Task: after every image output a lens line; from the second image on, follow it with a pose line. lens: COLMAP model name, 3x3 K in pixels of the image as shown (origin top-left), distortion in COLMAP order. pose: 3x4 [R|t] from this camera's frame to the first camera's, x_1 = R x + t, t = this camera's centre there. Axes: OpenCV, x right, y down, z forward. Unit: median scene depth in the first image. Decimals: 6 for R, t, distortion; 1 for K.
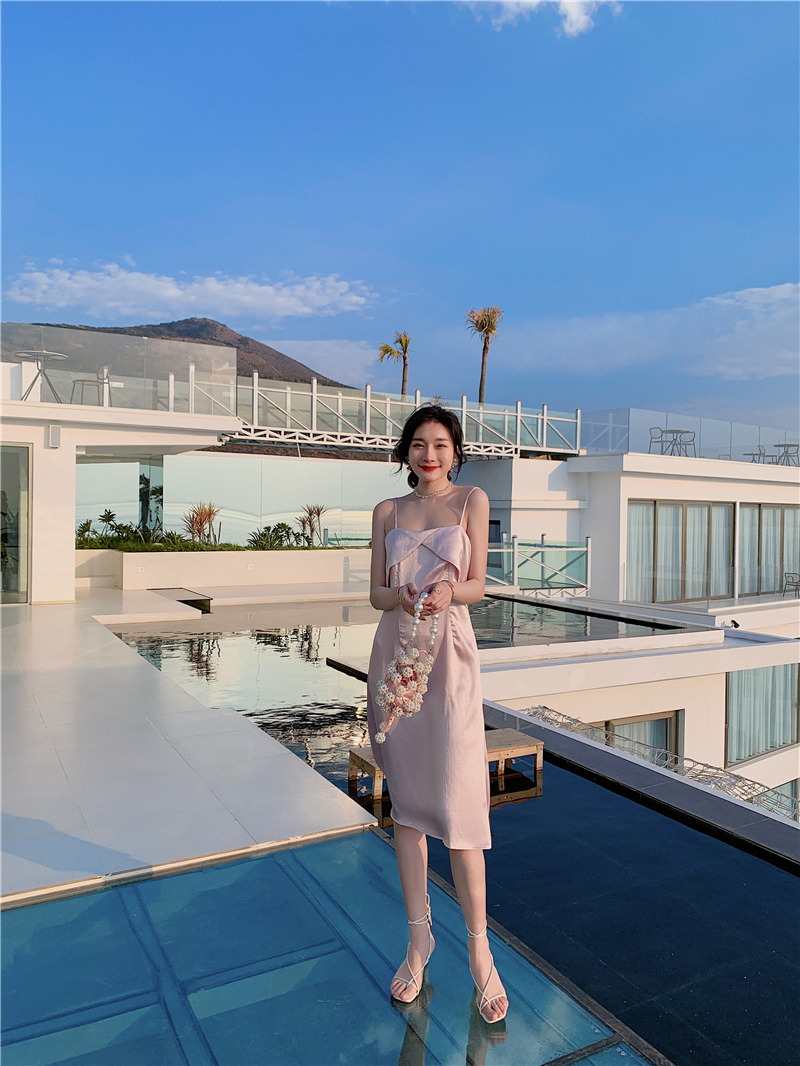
lens RADIAL K [[798.6, 0, 407.0], [0, 798.6, 538.2], [0, 0, 1]] dist [0.065019, -0.064871]
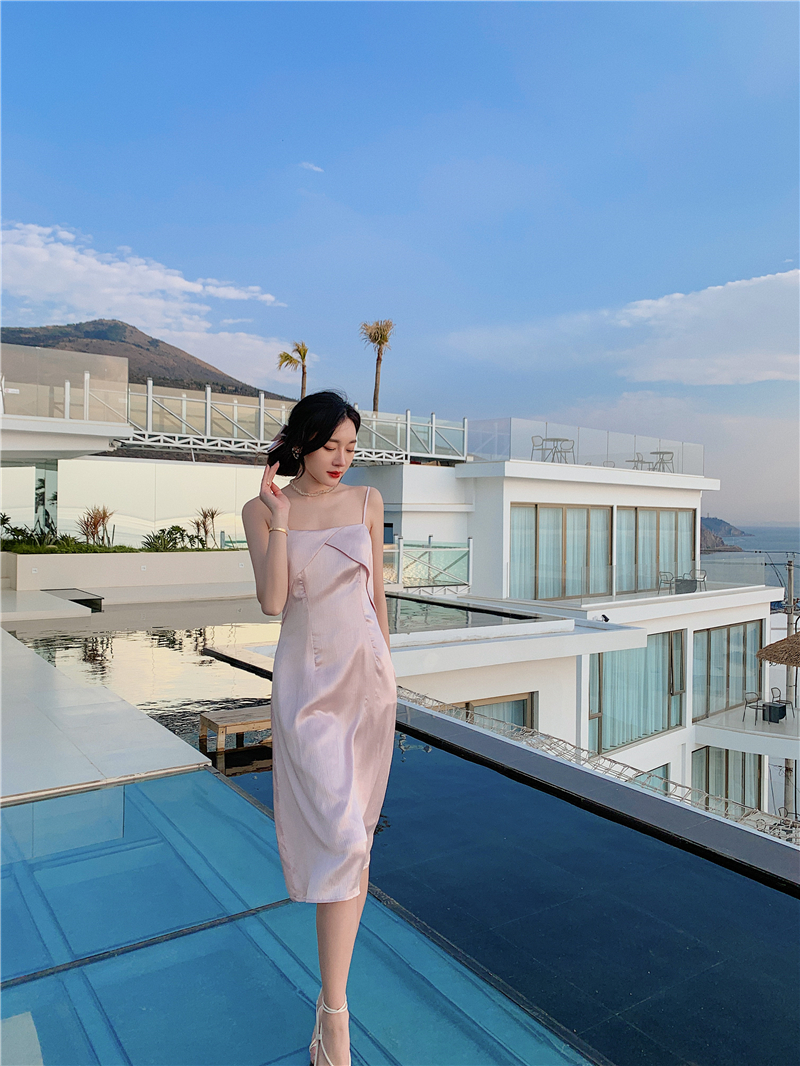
lens RADIAL K [[828.2, 0, 400.0], [0, 828.2, 533.0], [0, 0, 1]] dist [0.109085, -0.298414]
pose [[0.997164, -0.003112, 0.075193, 0.049353], [0.004340, 0.999860, -0.016178, 0.008984], [-0.075132, 0.016458, 0.997038, -0.091574]]
